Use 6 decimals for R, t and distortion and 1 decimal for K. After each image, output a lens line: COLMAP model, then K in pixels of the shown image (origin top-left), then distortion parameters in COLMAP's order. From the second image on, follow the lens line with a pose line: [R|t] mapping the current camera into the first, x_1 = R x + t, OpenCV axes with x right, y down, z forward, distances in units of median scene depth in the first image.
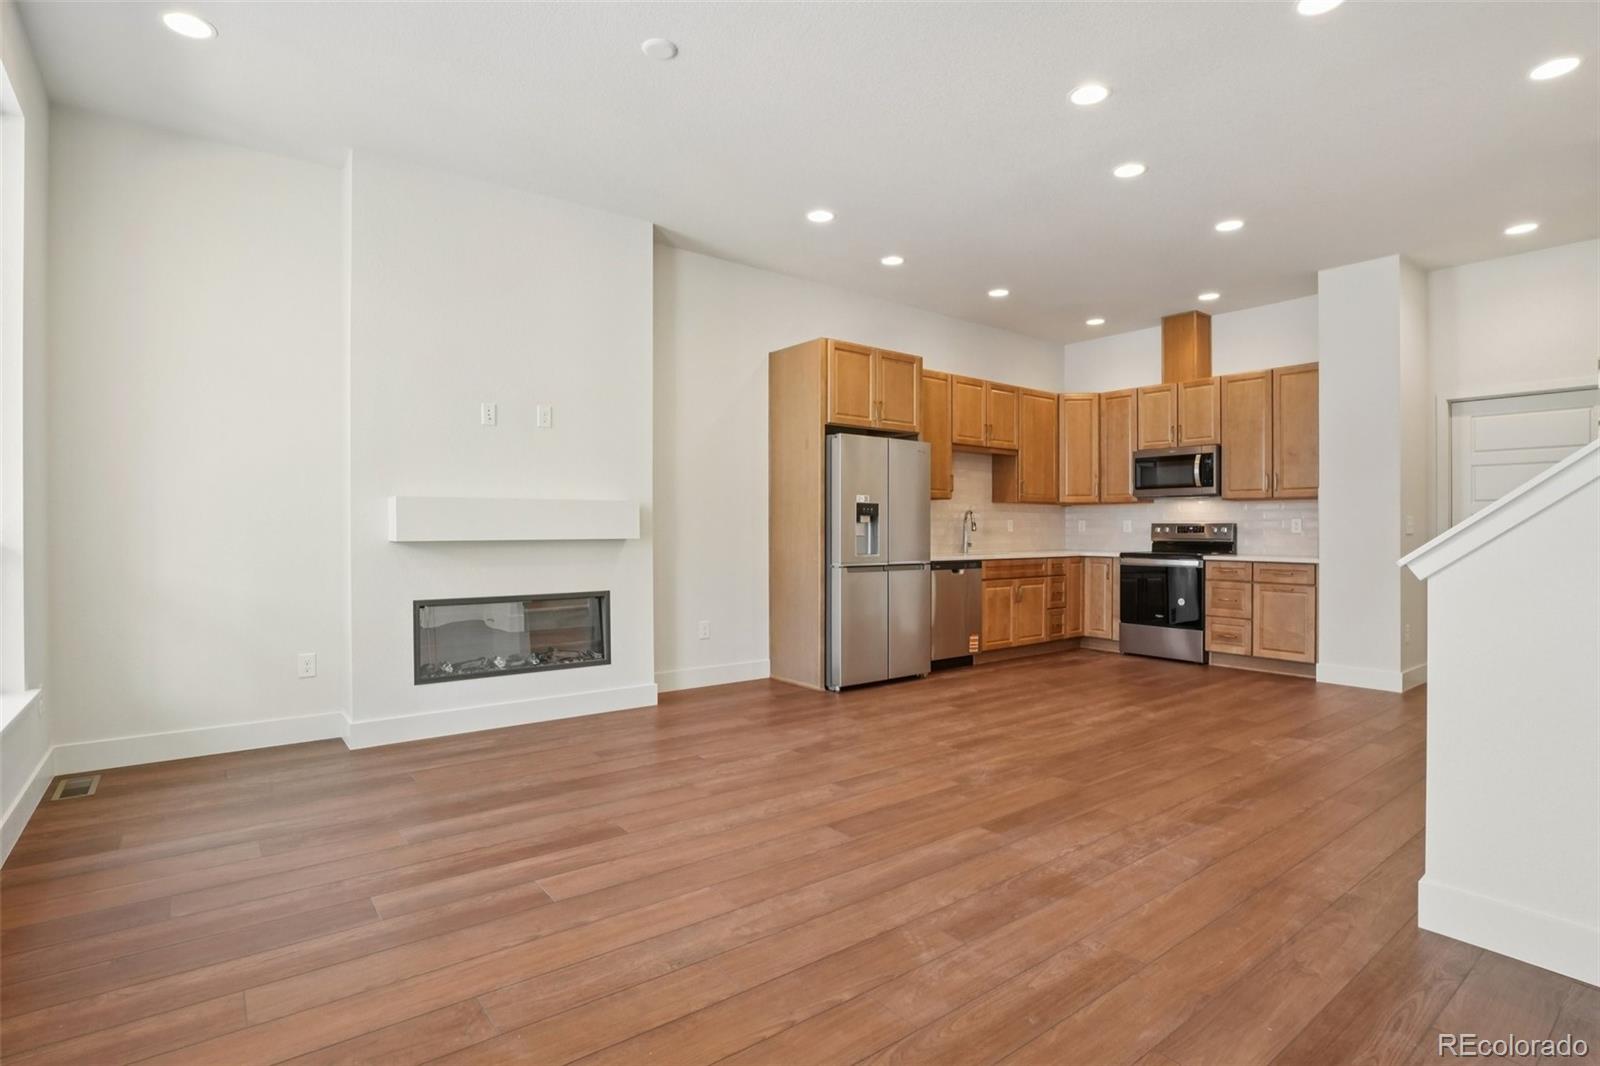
lens RADIAL K [[804.5, 0, 806.8], [0, 804.5, 527.6], [0, 0, 1]] dist [-0.017453, 0.000358]
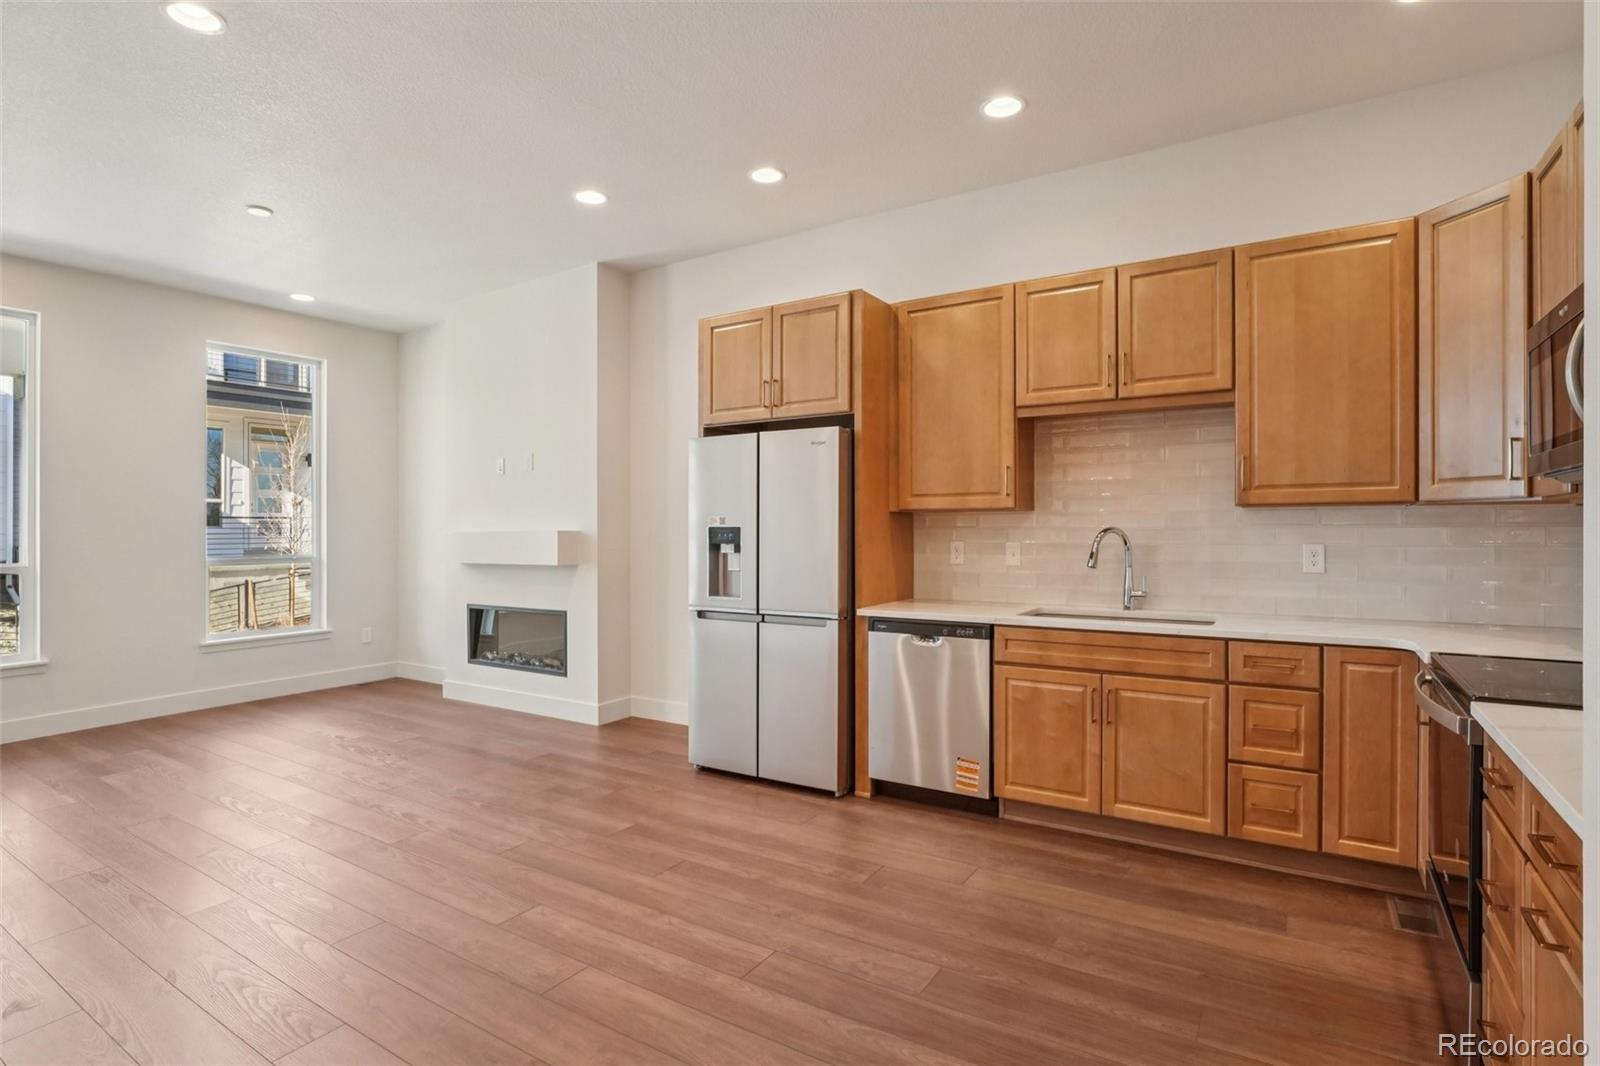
lens RADIAL K [[804.5, 0, 806.8], [0, 804.5, 527.6], [0, 0, 1]] dist [-0.017453, 0.000358]
pose [[0.327383, -0.005806, -0.944874, 0.633857], [0.006451, 0.999972, -0.003909, -0.020869], [0.944870, -0.004816, 0.327411, 0.661985]]
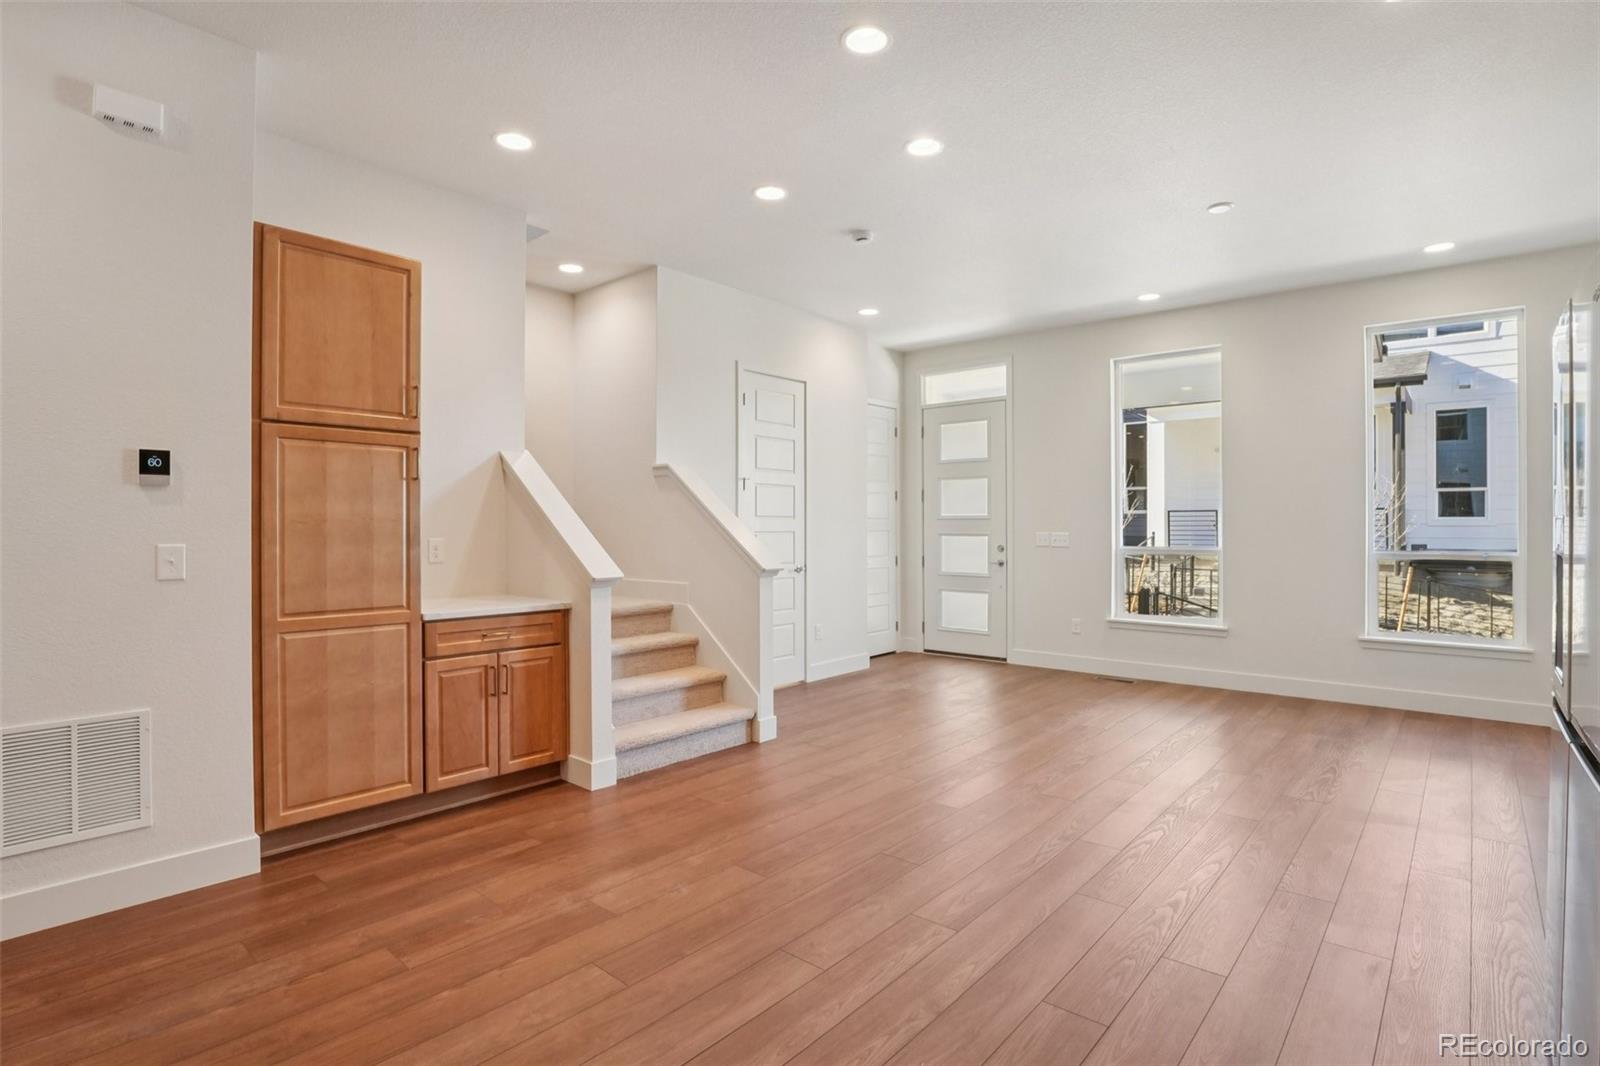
lens RADIAL K [[810.6, 0, 806.9], [0, 810.6, 464.7], [0, 0, 1]] dist [-0.026642, -0.000231]
pose [[-0.981760, -0.015748, -0.189473, 0.357673], [-0.002394, 0.997509, -0.070505, -0.022631], [0.190111, -0.068765, -0.979351, 1.020675]]
